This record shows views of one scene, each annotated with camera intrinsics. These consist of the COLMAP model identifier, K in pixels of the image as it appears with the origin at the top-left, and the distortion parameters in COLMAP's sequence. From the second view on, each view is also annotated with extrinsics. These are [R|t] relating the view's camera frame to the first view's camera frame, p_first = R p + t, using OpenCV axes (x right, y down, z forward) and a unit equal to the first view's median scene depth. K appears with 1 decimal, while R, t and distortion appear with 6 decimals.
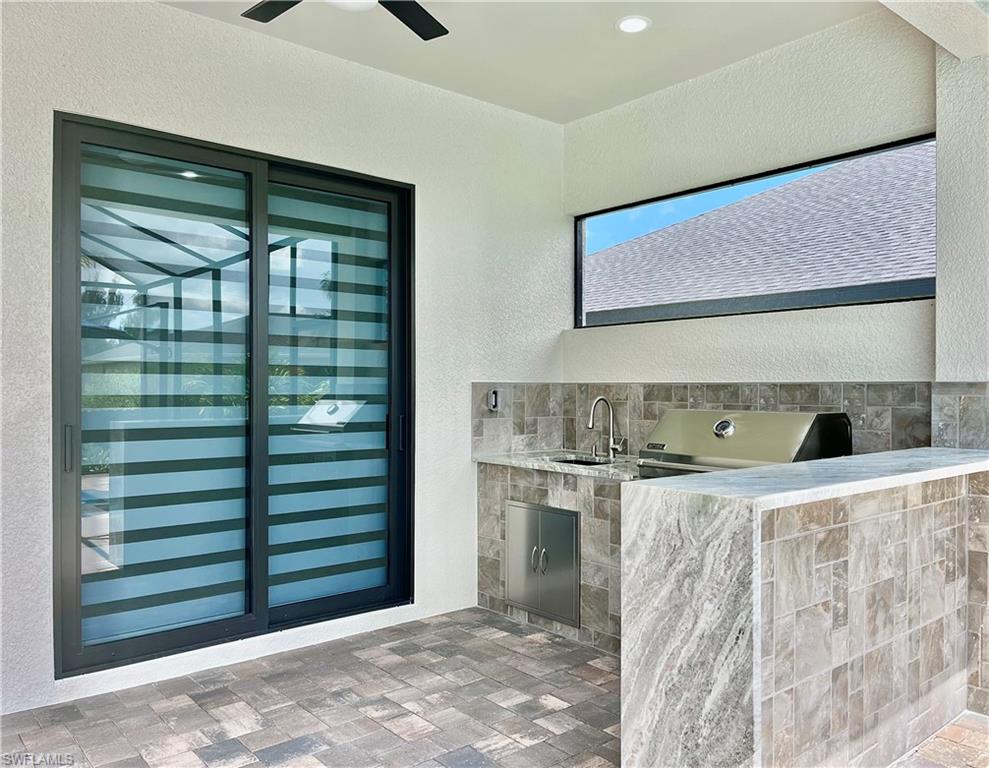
lens RADIAL K [[779.2, 0, 514.3], [0, 779.2, 388.5], [0, 0, 1]] dist [0.036560, -0.022423]
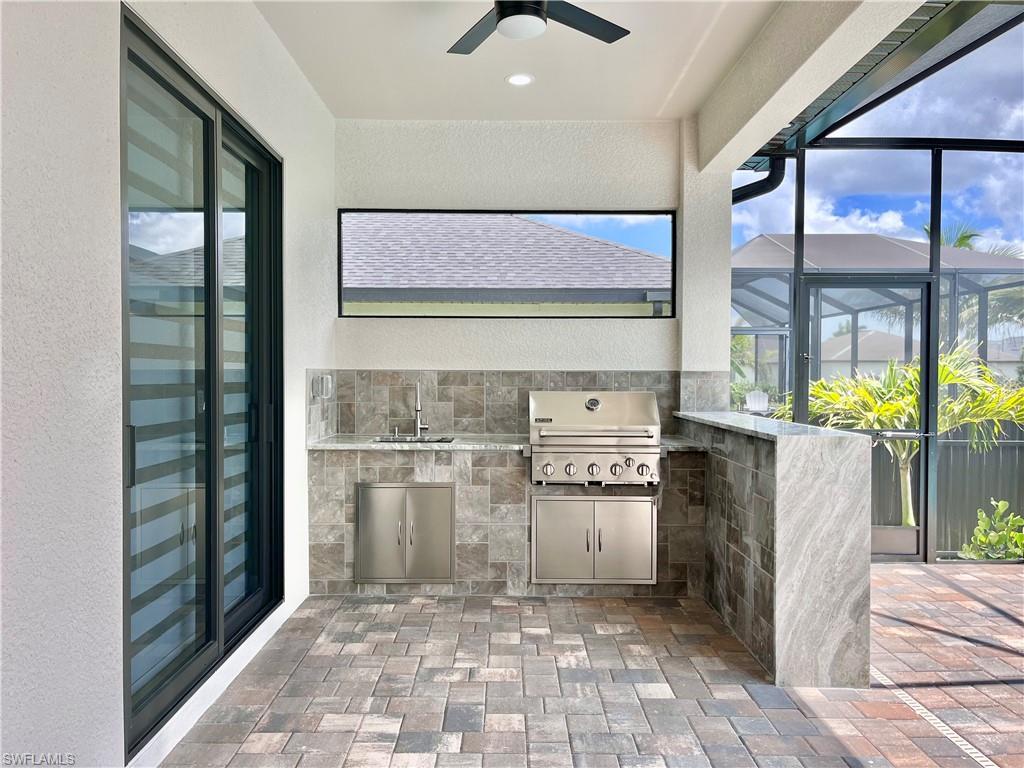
lens RADIAL K [[779.1, 0, 512.7], [0, 779.1, 384.8], [0, 0, 1]] dist [0.048899, -0.071454]
pose [[0.646686, -0.011467, 0.762670, -0.769312], [-0.000735, 0.999877, 0.015656, -0.004214], [-0.762756, -0.010685, 0.646598, 0.201399]]
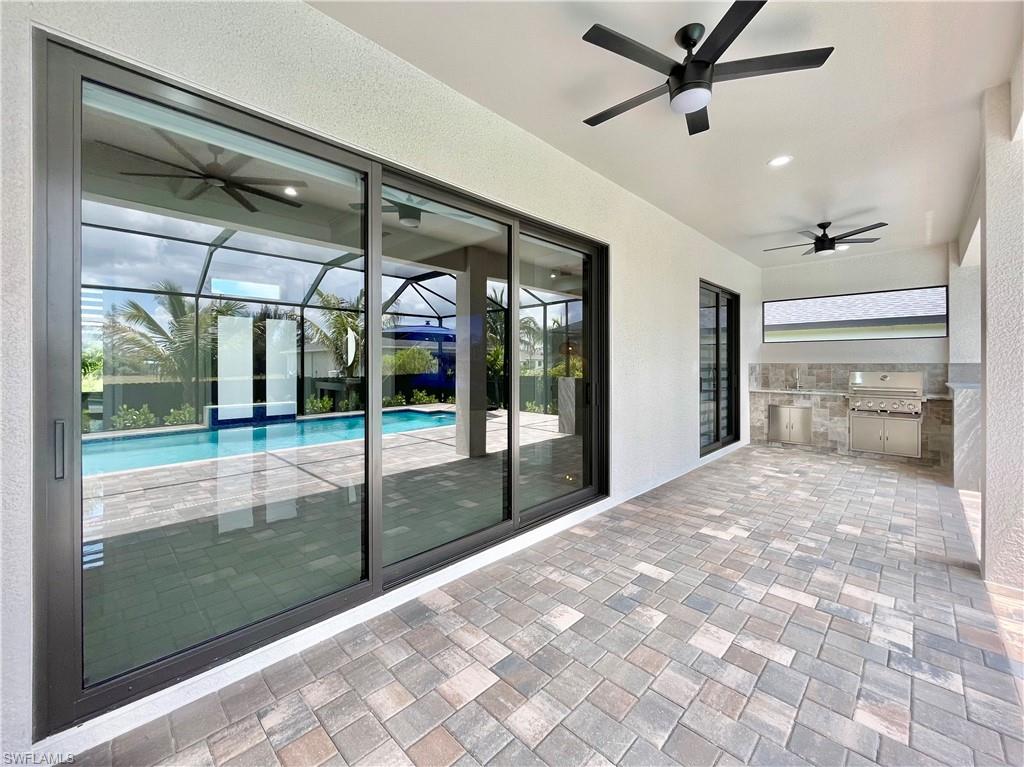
lens RADIAL K [[426.4, 0, 510.6], [0, 426.4, 362.0], [0, 0, 1]] dist [0.001767, 0.000139]
pose [[0.995393, -0.002291, 0.095852, -1.267007], [0.002582, 0.999992, -0.002920, -0.011179], [-0.095845, 0.003154, 0.995391, -0.528706]]
